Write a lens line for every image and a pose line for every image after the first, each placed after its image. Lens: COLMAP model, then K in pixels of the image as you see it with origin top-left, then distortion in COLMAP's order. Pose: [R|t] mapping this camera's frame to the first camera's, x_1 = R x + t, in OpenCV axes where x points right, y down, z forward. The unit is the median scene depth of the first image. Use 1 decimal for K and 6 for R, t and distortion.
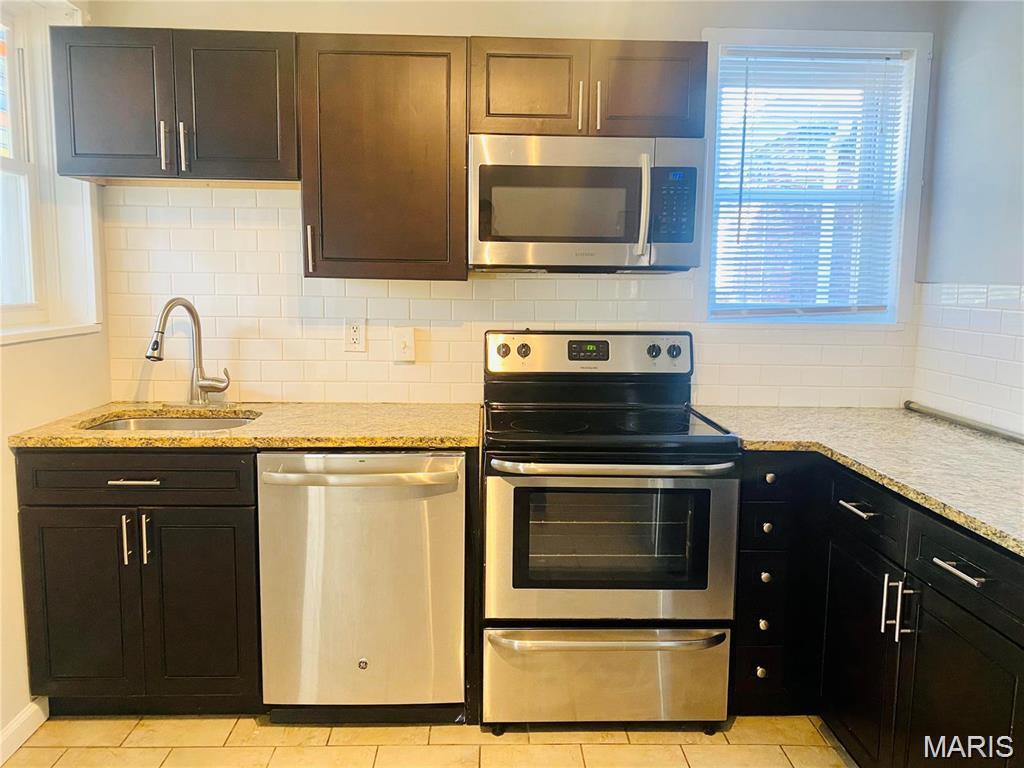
lens RADIAL K [[785.3, 0, 510.0], [0, 785.3, 374.7], [0, 0, 1]] dist [0.073963, -0.127407]
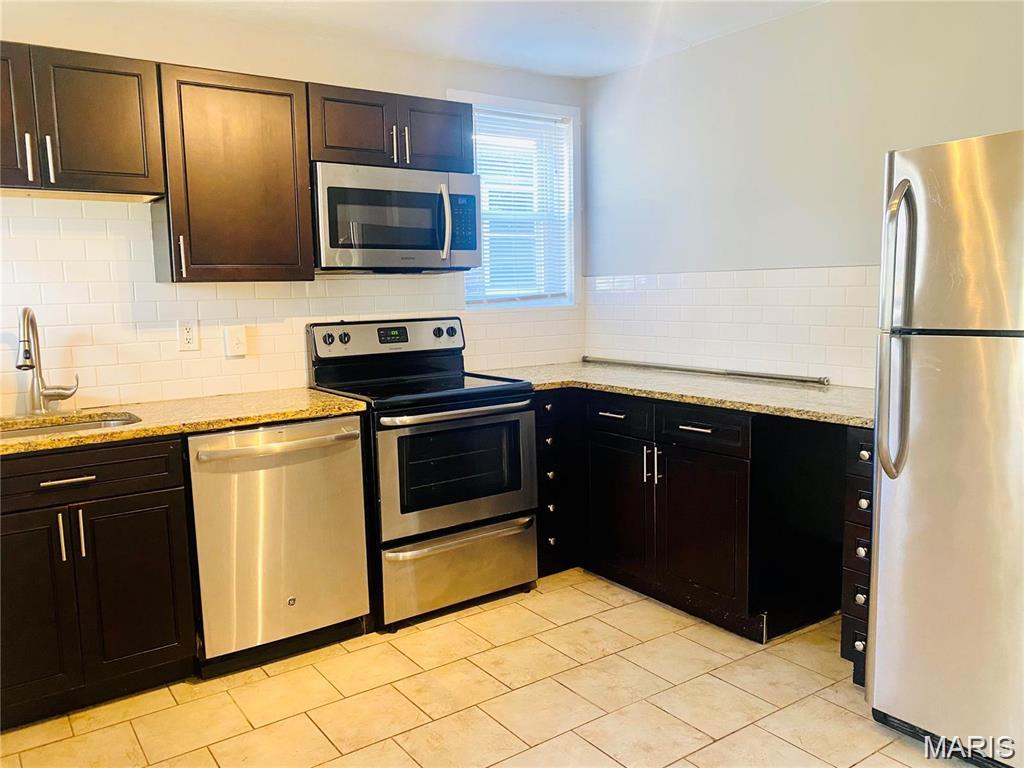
lens RADIAL K [[785.0, 0, 512.0], [0, 785.0, 384.0], [0, 0, 1]] dist [0.088119, -0.133080]
pose [[0.833534, -0.100046, 0.543334, -0.495495], [0.100053, 0.994541, 0.029635, 0.033201], [-0.543332, 0.029660, 0.838994, -0.187360]]
